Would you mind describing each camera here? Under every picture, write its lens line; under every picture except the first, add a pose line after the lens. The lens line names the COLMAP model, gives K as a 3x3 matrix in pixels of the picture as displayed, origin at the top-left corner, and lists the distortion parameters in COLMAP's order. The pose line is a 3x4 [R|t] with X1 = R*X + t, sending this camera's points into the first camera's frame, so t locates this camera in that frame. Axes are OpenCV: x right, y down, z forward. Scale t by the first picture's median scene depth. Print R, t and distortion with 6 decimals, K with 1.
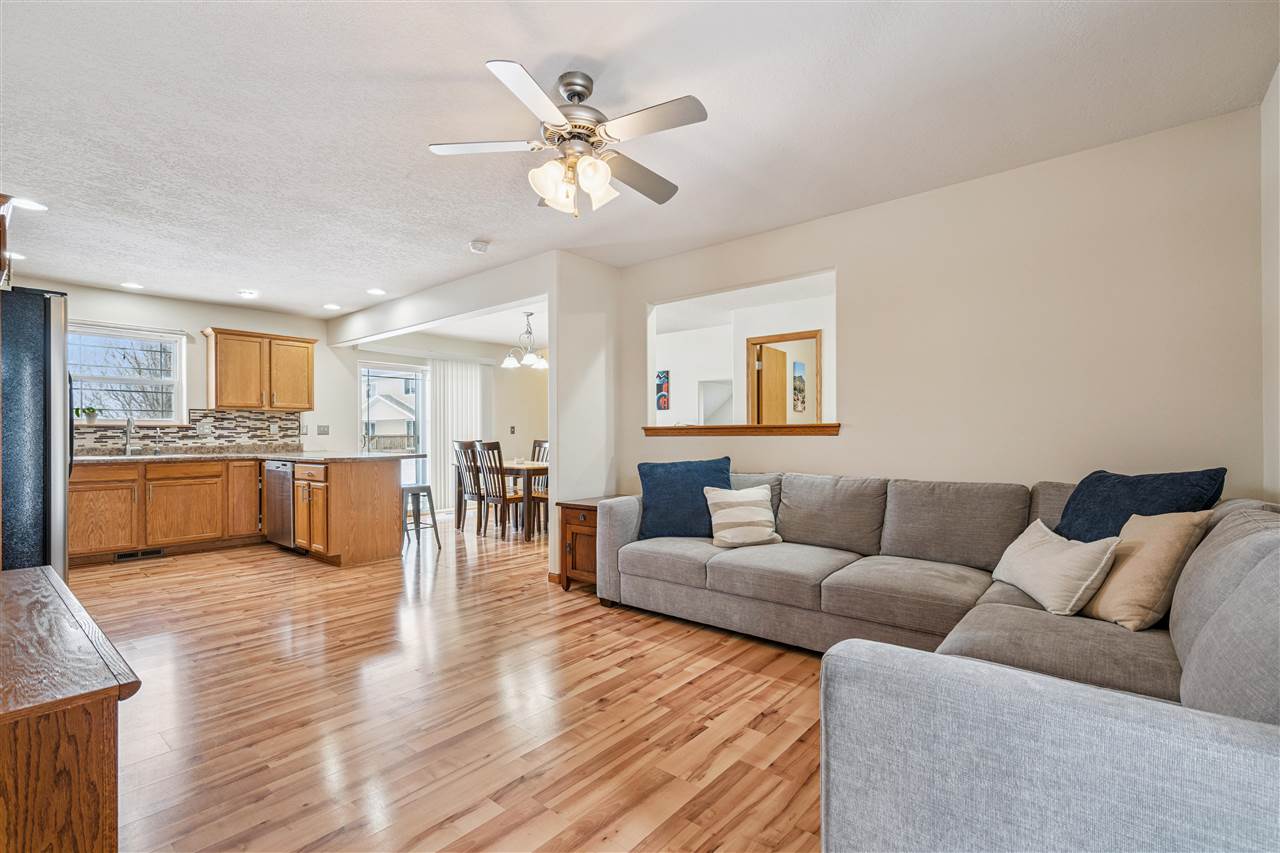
lens RADIAL K [[583.1, 0, 641.0], [0, 583.1, 434.2], [0, 0, 1]] dist [-0.001661, 0.001231]
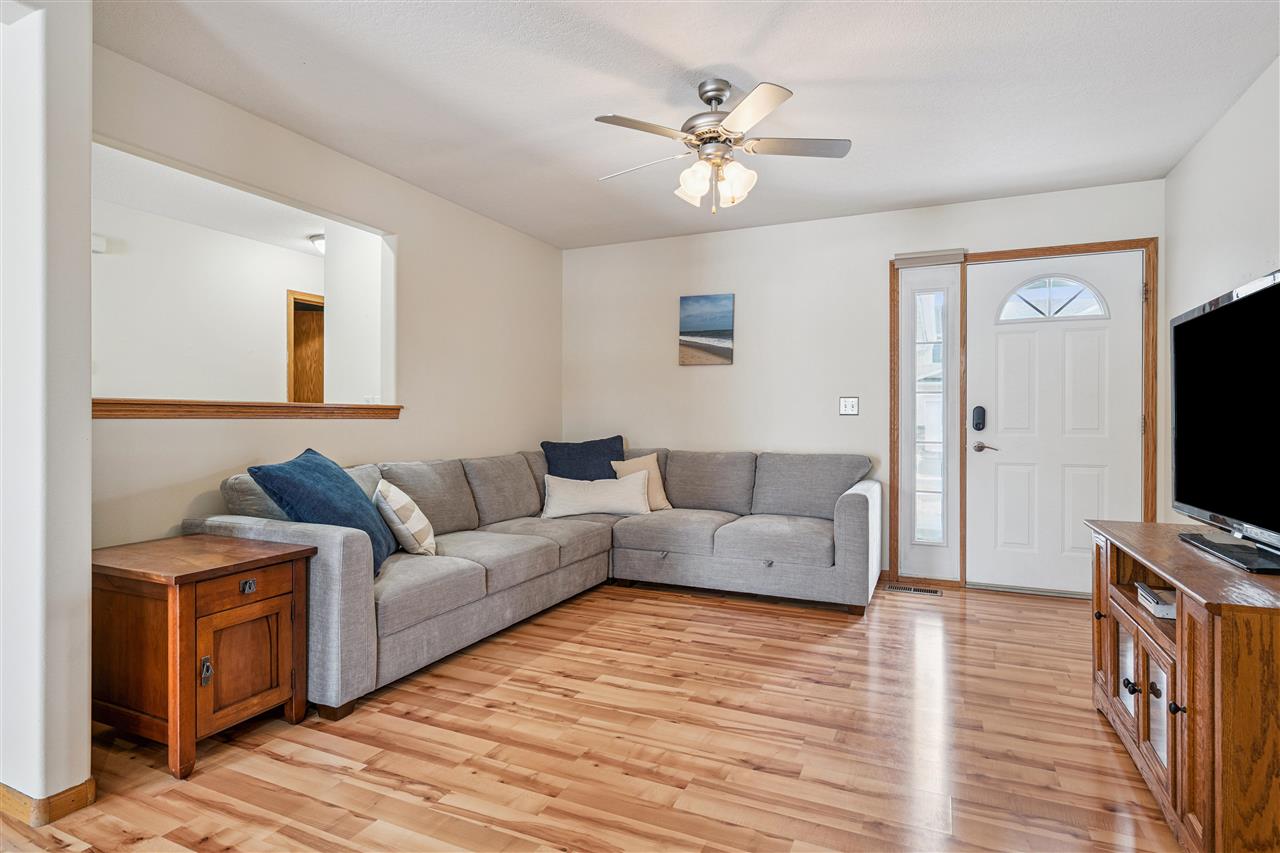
lens RADIAL K [[660.6, 0, 642.2], [0, 660.6, 418.8], [0, 0, 1]] dist [-0.000955, 0.000099]
pose [[-0.273352, 0.003961, 0.961906, -0.488059], [-0.005128, 0.999971, -0.005575, 0.003372], [-0.961900, -0.006456, -0.273324, 0.573339]]
